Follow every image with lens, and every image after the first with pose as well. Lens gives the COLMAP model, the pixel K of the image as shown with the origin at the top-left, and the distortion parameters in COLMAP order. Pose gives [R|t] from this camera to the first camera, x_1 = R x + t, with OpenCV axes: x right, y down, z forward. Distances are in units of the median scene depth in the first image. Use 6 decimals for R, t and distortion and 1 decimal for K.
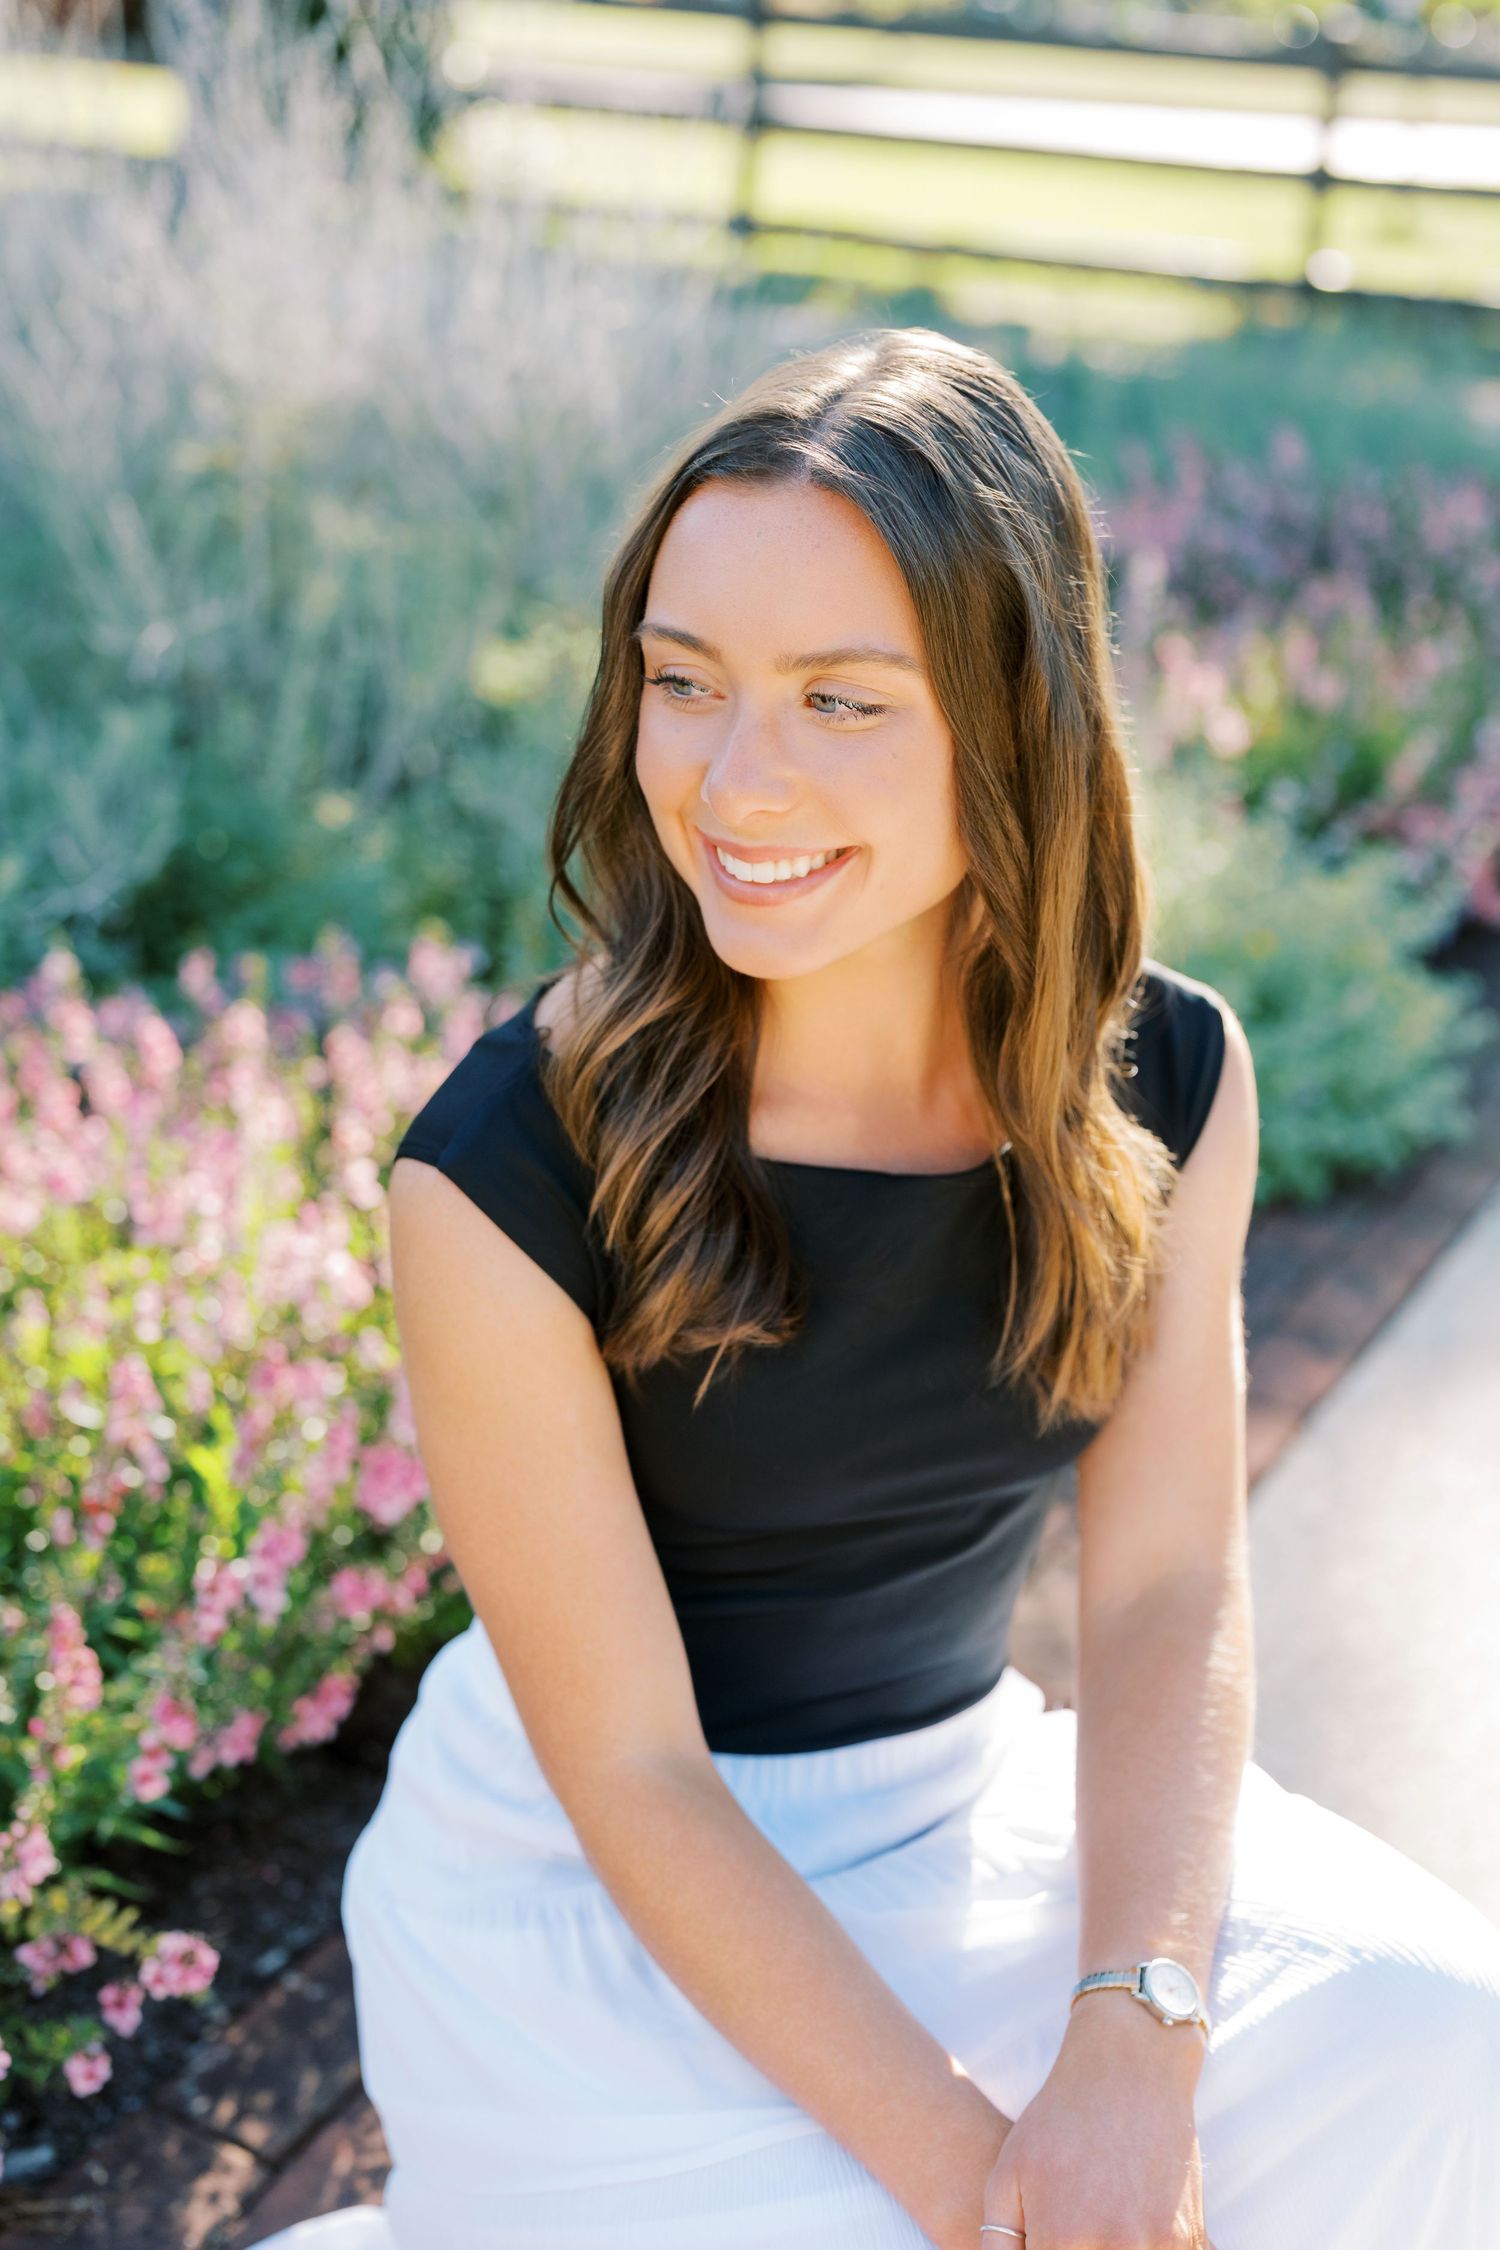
lens RADIAL K [[3160.5, 0, 760.8], [0, 3160.5, 1126.2], [0, 0, 1]] dist [-0.010395, 0.000000]
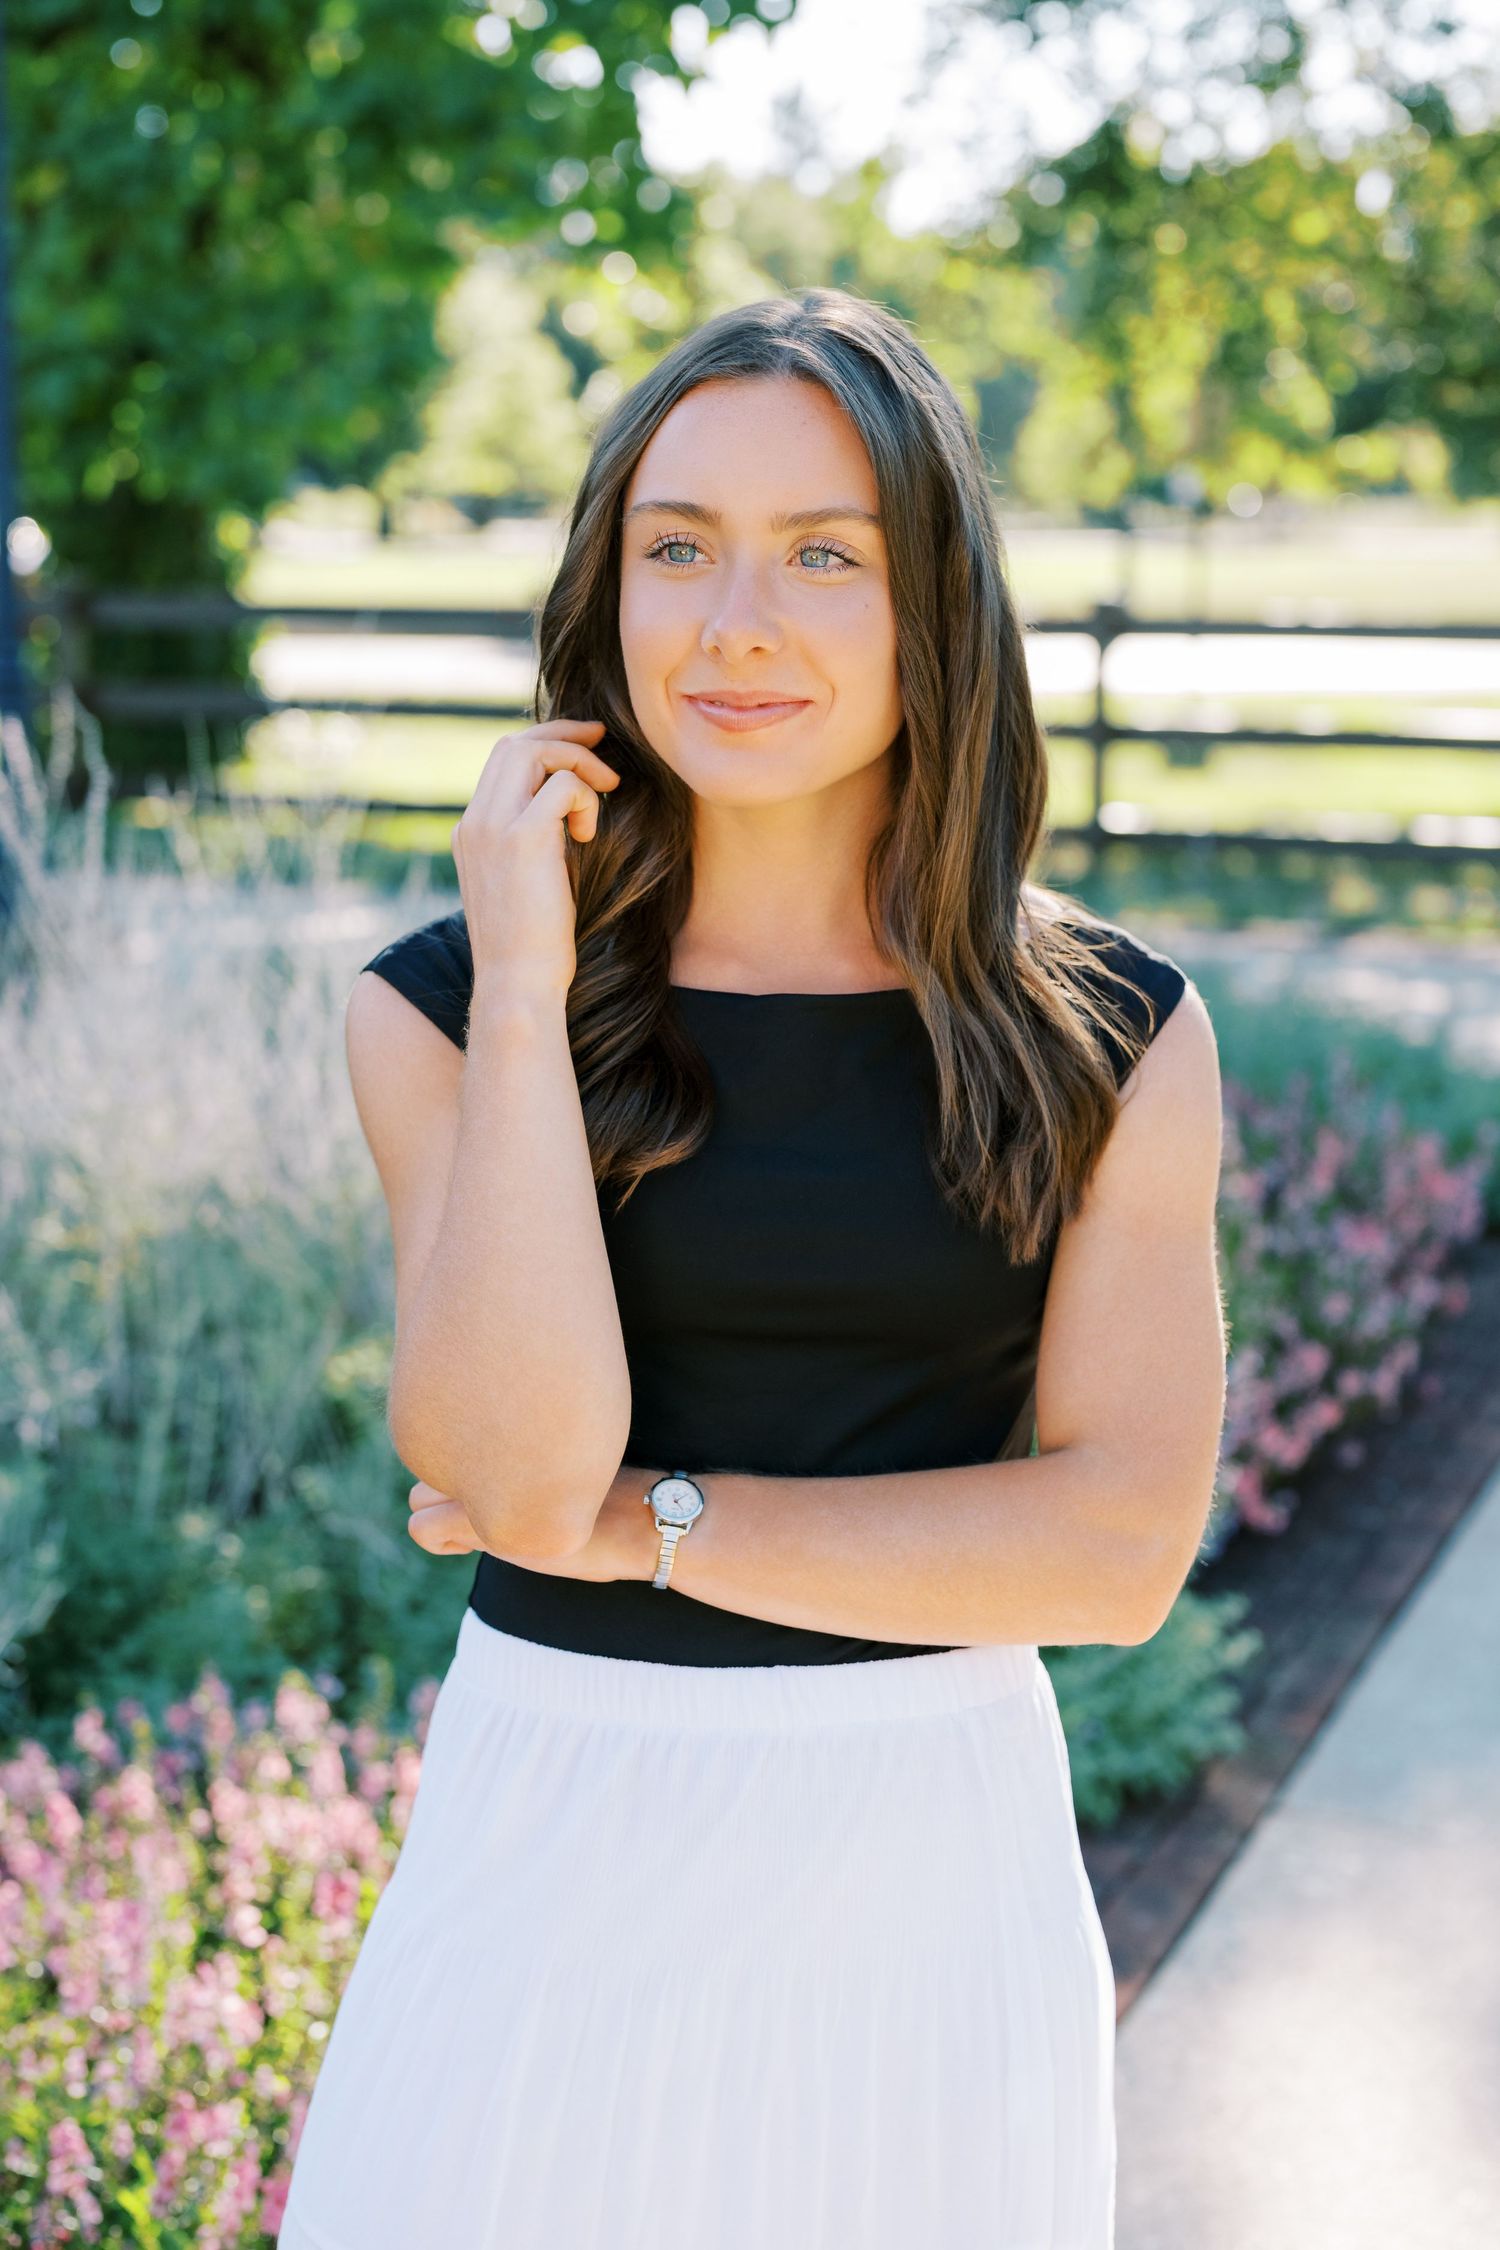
lens RADIAL K [[3160.5, 0, 732.3], [0, 3160.5, 1122.8], [0, 0, 1]] dist [-0.010395, 0.000000]
pose [[0.995522, -0.083590, 0.044149, 0.023100], [0.090215, 0.979607, -0.179533, -0.044724], [-0.028241, 0.182712, 0.982761, -0.188235]]
